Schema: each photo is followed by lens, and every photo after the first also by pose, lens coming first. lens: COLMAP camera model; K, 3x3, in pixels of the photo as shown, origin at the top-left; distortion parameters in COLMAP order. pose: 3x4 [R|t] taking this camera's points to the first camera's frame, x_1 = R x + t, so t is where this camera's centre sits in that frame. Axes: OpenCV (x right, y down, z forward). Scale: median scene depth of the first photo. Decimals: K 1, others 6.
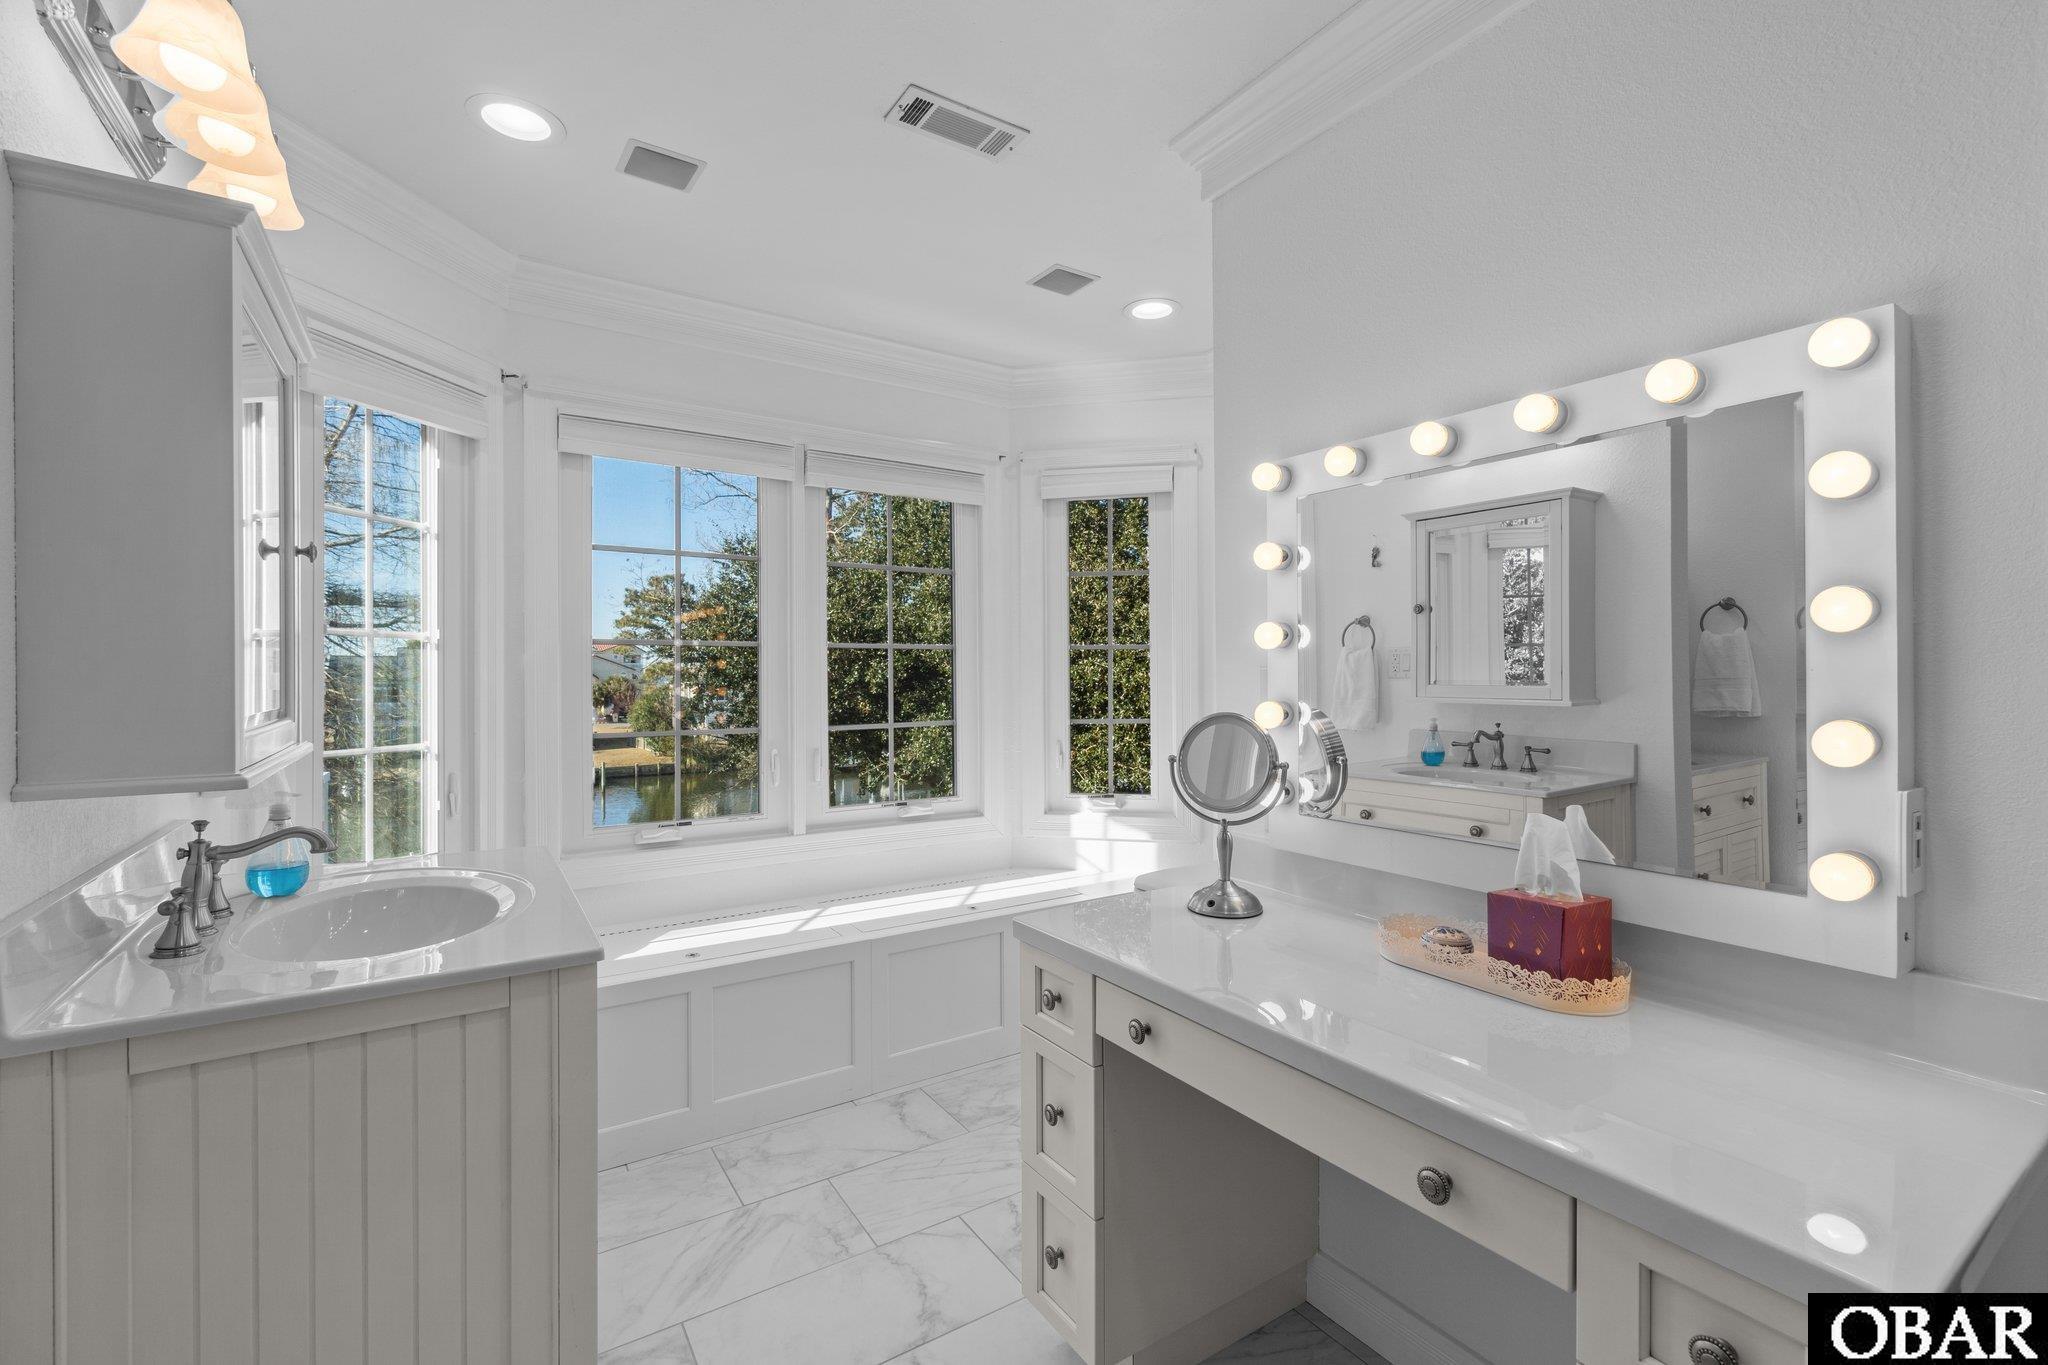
lens RADIAL K [[878.4, 0, 1020.4], [0, 878.4, 685.7], [0, 0, 1]] dist [-0.008872, 0.003019]
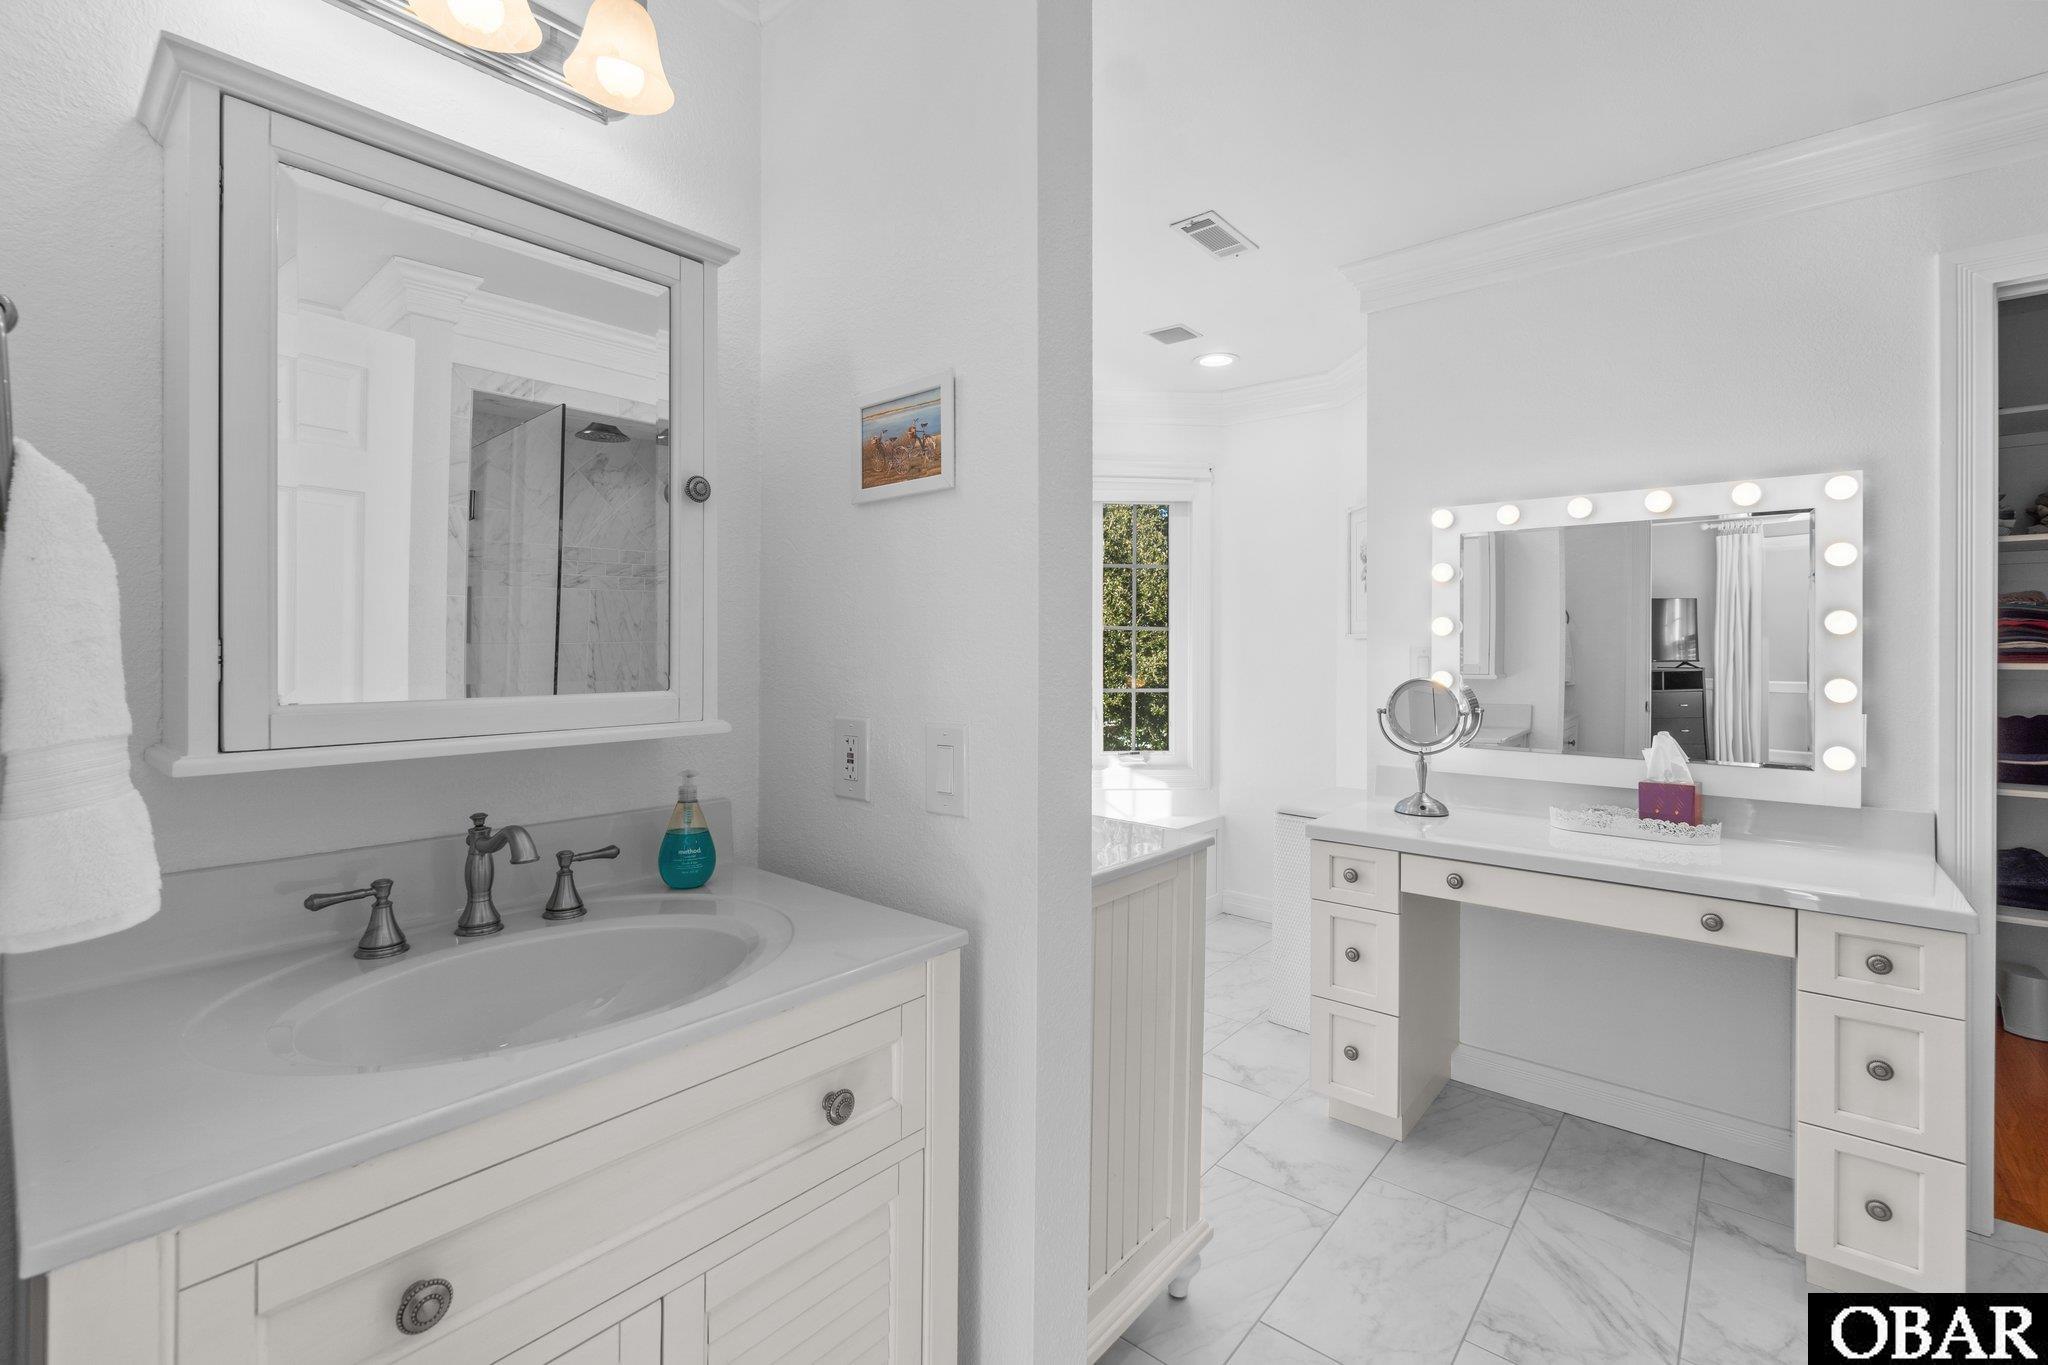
lens RADIAL K [[878.4, 0, 1025.8], [0, 878.4, 660.4], [0, 0, 1]] dist [-0.008872, 0.003019]
pose [[0.957802, 0.007890, 0.287321, -0.825166], [-0.007430, 0.999969, -0.002693, 0.009447], [-0.287333, 0.000445, 0.957831, -0.215406]]
